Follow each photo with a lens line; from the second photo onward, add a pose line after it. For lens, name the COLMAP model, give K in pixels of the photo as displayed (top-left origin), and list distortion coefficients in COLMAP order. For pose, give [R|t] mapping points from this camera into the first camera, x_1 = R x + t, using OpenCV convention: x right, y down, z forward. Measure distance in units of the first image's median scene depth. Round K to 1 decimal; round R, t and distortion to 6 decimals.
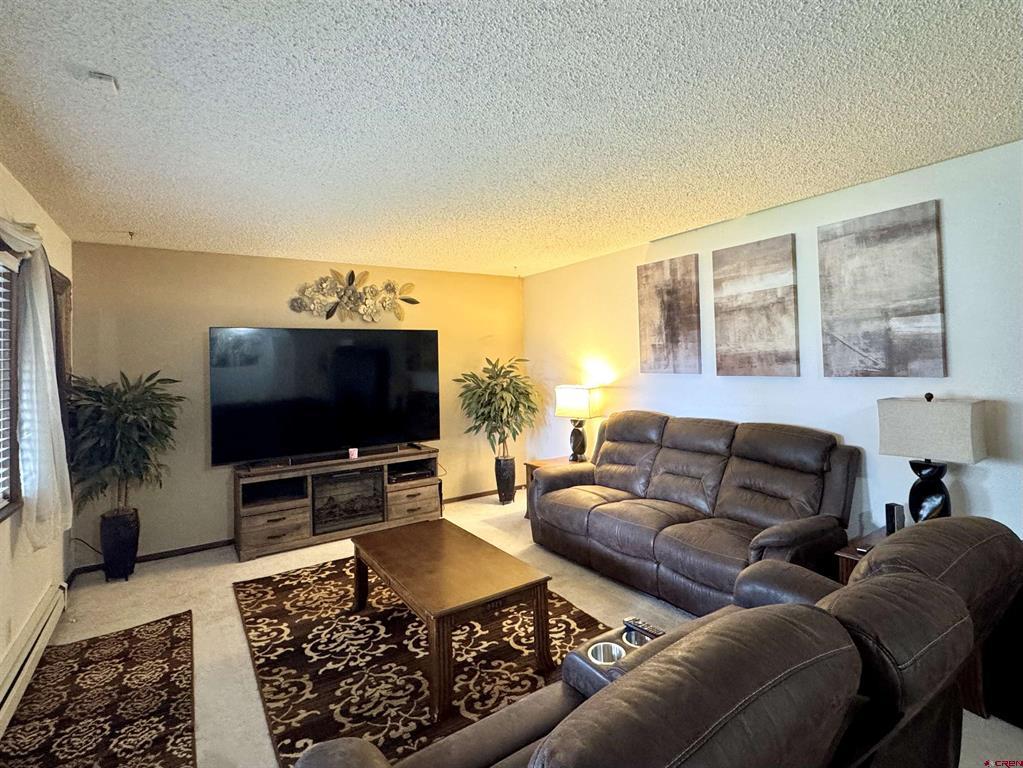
lens RADIAL K [[515.8, 0, 553.0], [0, 515.8, 347.1], [0, 0, 1]] dist [-0.003157, -0.000637]
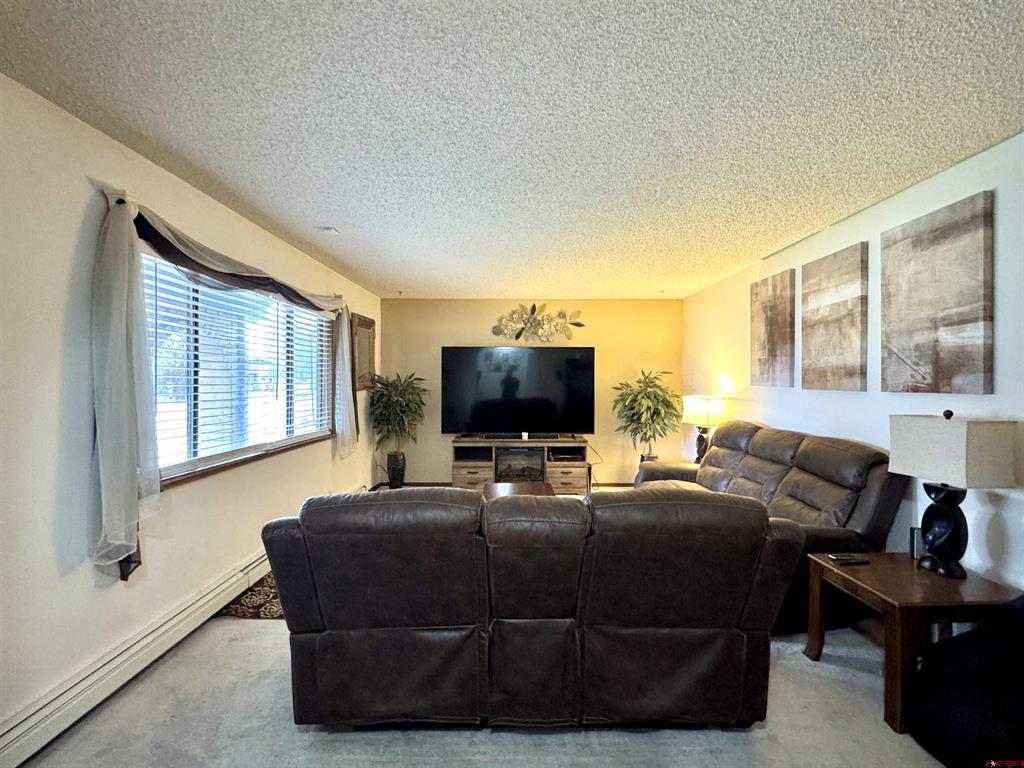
lens RADIAL K [[480.3, 0, 524.3], [0, 480.3, 381.2], [0, 0, 1]] dist [-0.000096, -0.000042]
pose [[0.824491, 0.029846, -0.565087, 0.410008], [-0.009467, 0.999196, 0.038961, 0.008287], [0.565796, -0.026774, 0.824111, -0.085321]]
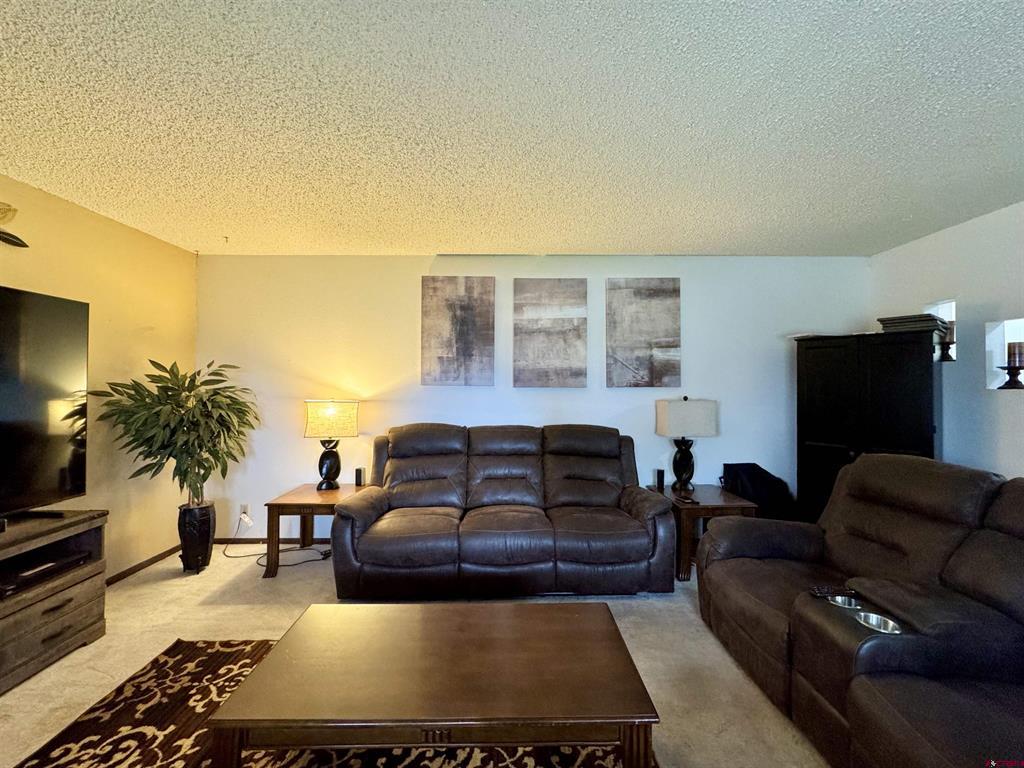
lens RADIAL K [[416.7, 0, 514.4], [0, 416.7, 377.9], [0, 0, 1]] dist [-0.000747, -0.000239]
pose [[0.578023, 0.042340, 0.814921, -0.445389], [-0.038649, 0.998953, -0.024487, 0.058728], [-0.815105, -0.017342, 0.579054, 0.474949]]
